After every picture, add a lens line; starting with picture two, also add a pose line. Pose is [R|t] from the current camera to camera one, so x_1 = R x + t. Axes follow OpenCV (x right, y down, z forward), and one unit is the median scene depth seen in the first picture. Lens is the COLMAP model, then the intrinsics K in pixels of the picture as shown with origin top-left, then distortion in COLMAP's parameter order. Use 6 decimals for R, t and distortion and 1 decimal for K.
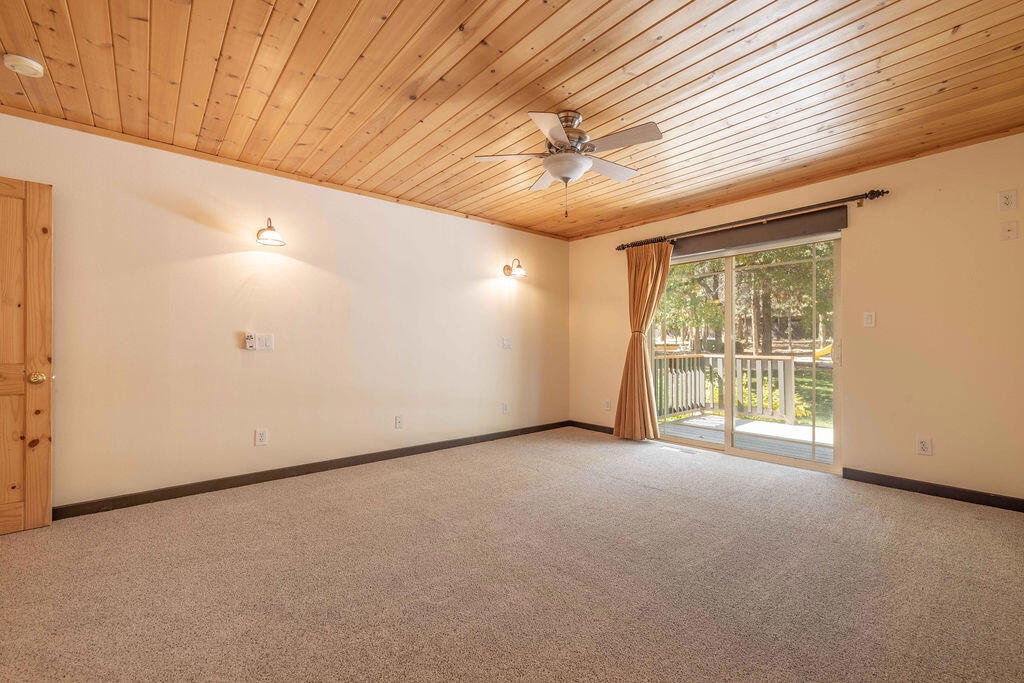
lens RADIAL K [[418.3, 0, 500.7], [0, 418.3, 344.1], [0, 0, 1]] dist [-0.003902, -0.000238]
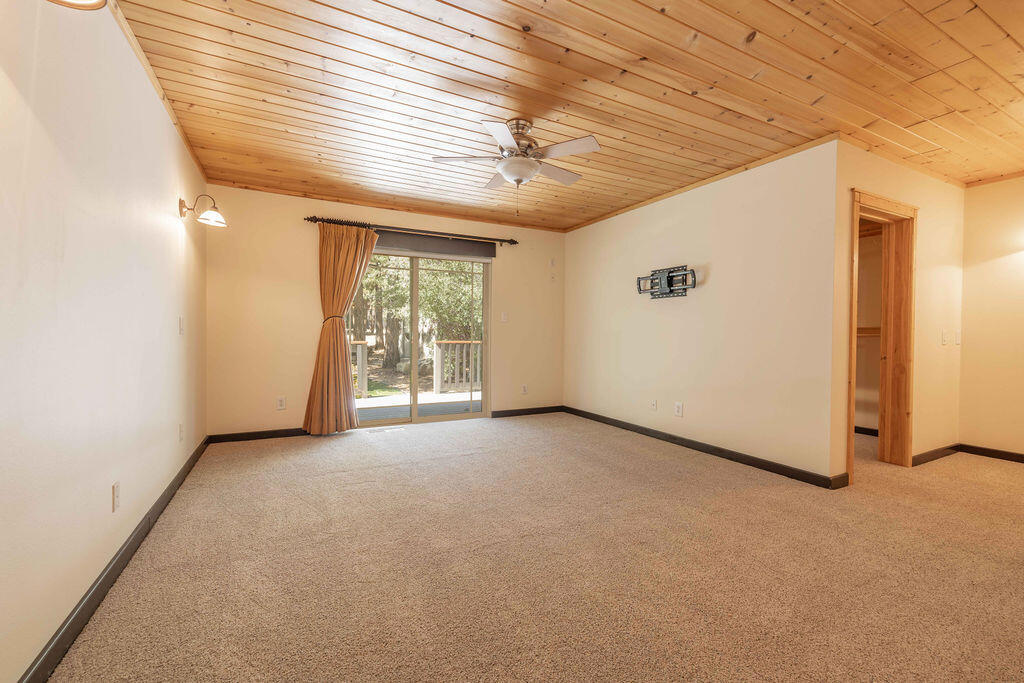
lens RADIAL K [[427.8, 0, 508.0], [0, 427.8, 338.4], [0, 0, 1]] dist [-0.004522, -0.000186]
pose [[0.249645, -0.006053, 0.968319, -0.600389], [-0.015404, 0.999829, 0.010221, 0.003040], [-0.968215, -0.017468, 0.249509, 0.475523]]
